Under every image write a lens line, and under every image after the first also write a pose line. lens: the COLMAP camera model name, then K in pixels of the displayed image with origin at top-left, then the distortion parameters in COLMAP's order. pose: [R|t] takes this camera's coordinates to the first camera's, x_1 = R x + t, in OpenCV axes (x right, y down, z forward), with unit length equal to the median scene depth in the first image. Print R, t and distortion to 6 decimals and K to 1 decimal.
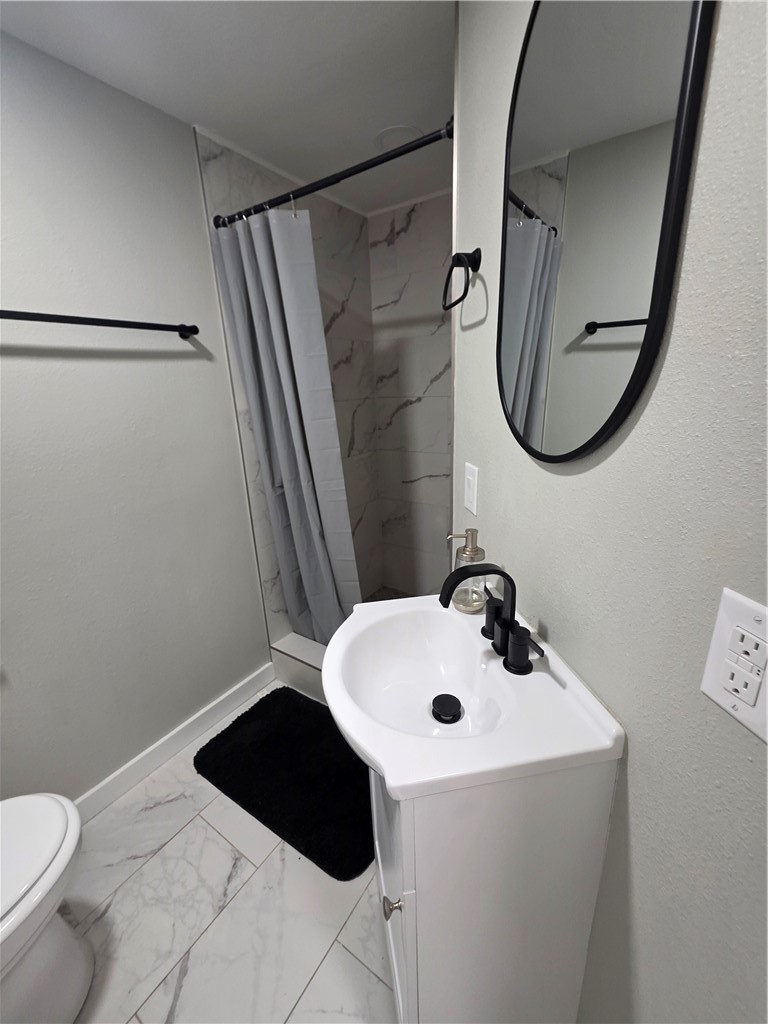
lens RADIAL K [[411.6, 0, 385.9], [0, 411.6, 510.4], [0, 0, 1]] dist [0.002856, -0.000919]
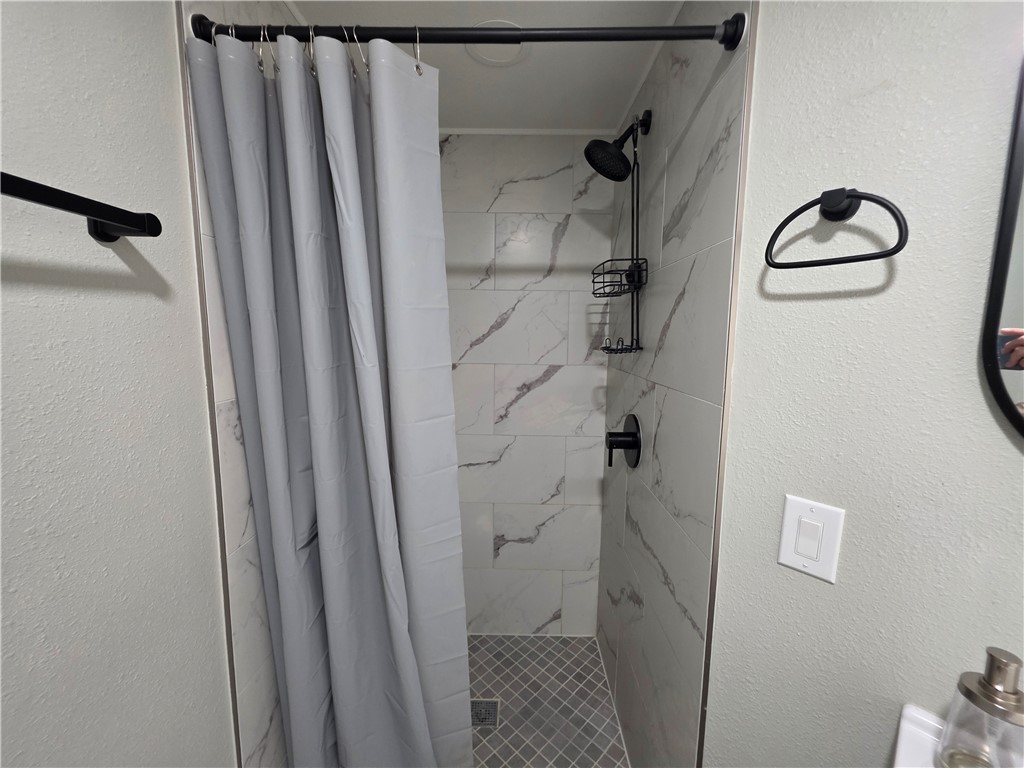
lens RADIAL K [[411.6, 0, 515.7], [0, 411.6, 380.8], [0, 0, 1]] dist [0.002856, -0.000919]
pose [[0.835481, -0.017067, 0.549254, -0.368866], [0.118379, 0.981640, -0.149567, -0.175948], [-0.536617, 0.189980, 0.822162, 0.478686]]
